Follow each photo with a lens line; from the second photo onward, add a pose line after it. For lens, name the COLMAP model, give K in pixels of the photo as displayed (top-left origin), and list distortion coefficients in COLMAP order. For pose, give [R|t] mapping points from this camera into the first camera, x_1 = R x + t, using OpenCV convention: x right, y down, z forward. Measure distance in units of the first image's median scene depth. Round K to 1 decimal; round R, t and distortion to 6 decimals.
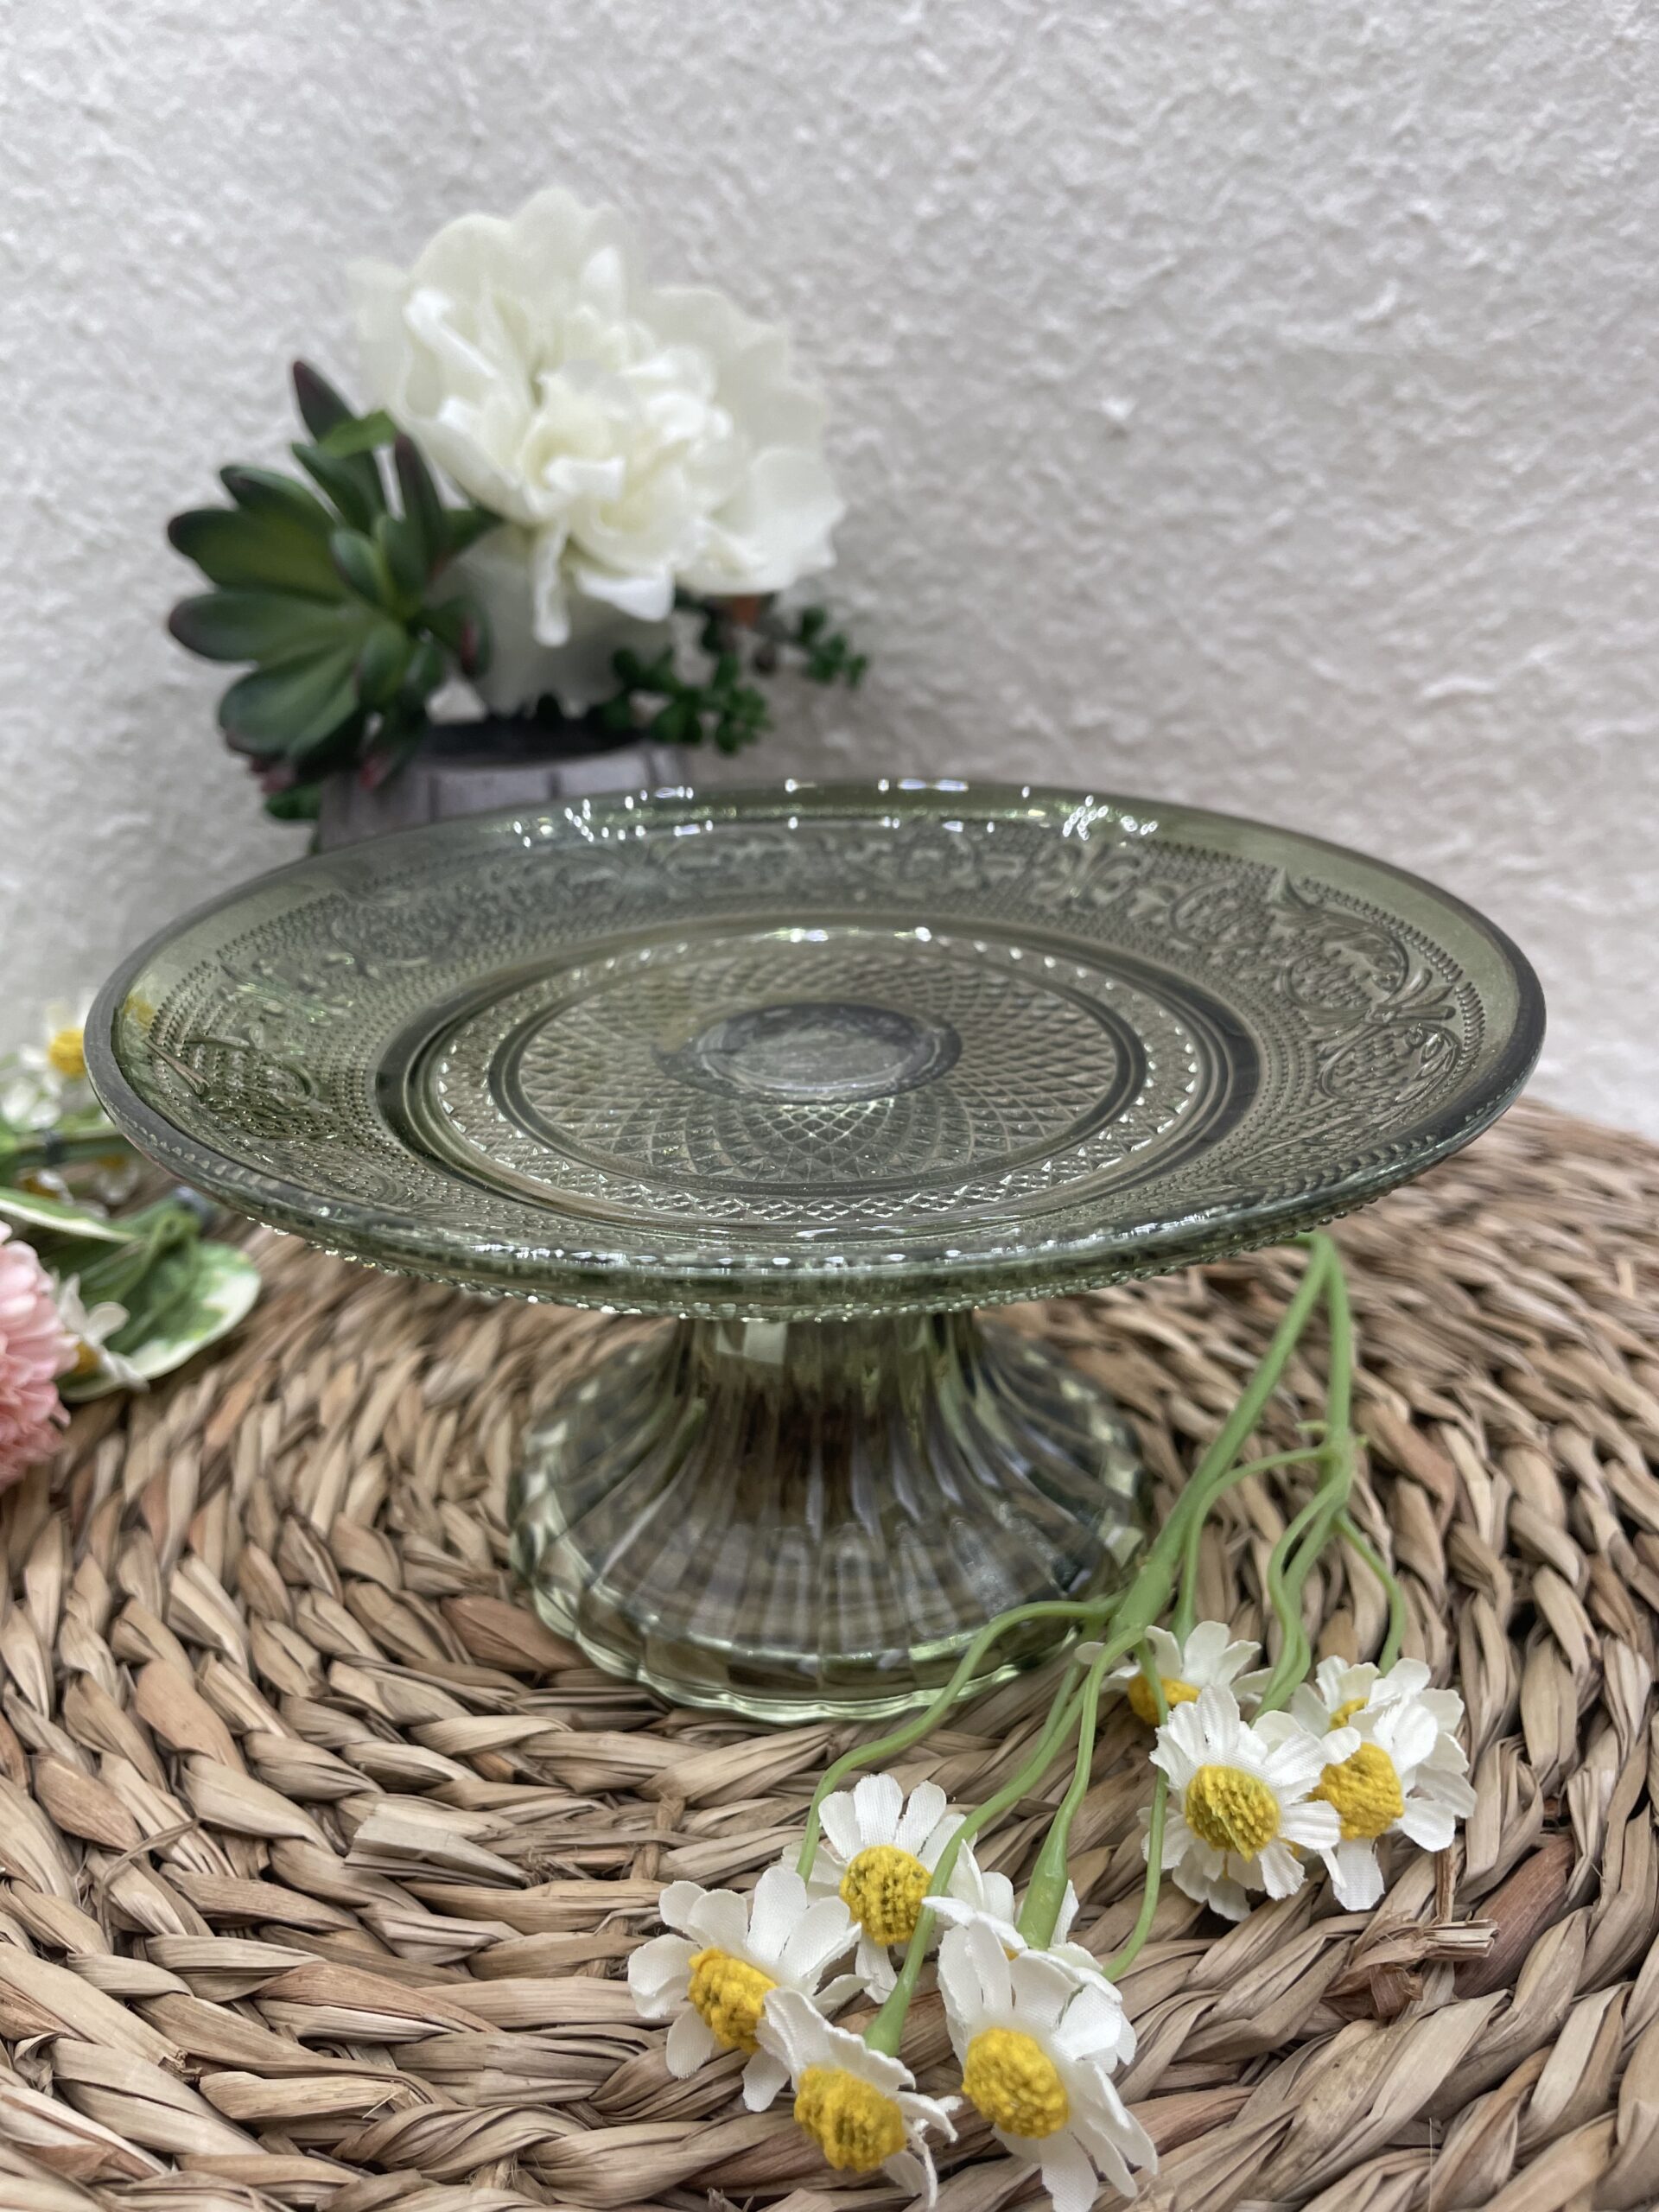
lens RADIAL K [[1694.3, 0, 829.5], [0, 1694.3, 1106.0], [0, 0, 1]] dist [0.037664, -0.067899]
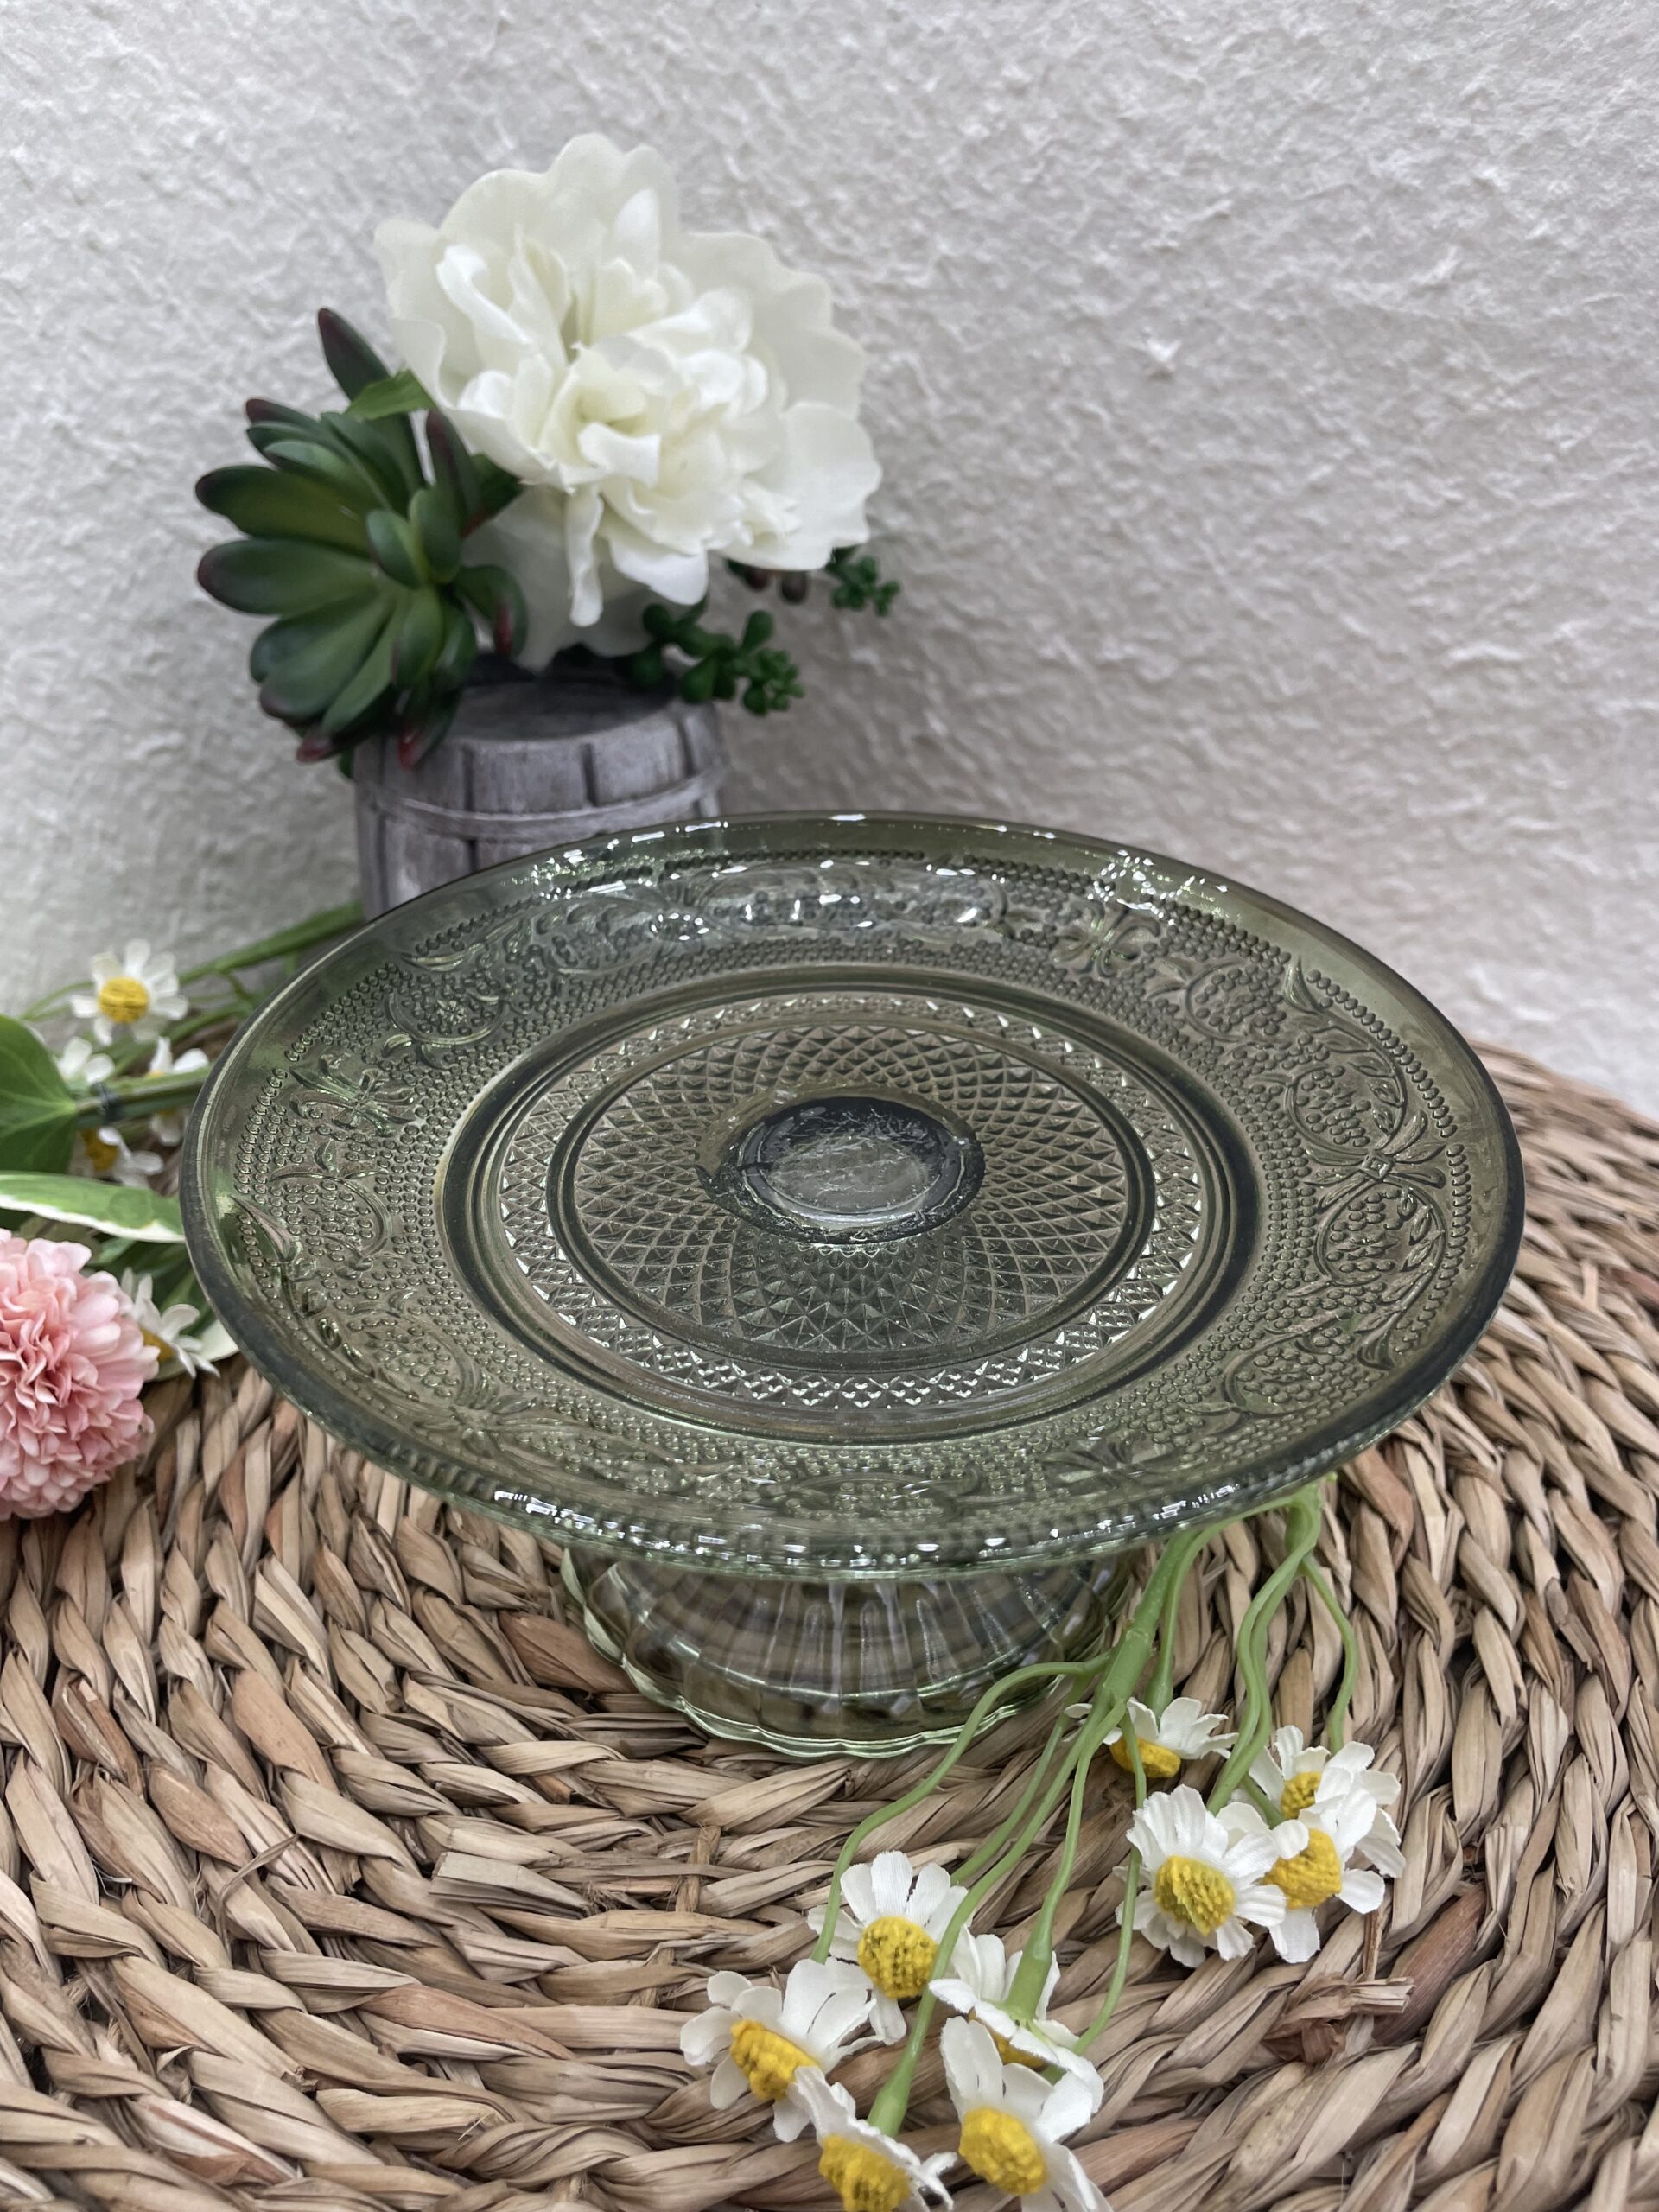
lens RADIAL K [[1665.6, 0, 842.2], [0, 1665.6, 1142.5], [0, 0, 1]] dist [0.039776, -0.066137]
pose [[0.999687, 0.023707, 0.007986, -0.016942], [-0.024693, 0.986281, 0.163219, -0.175486], [-0.004007, -0.163365, 0.986558, -0.031095]]
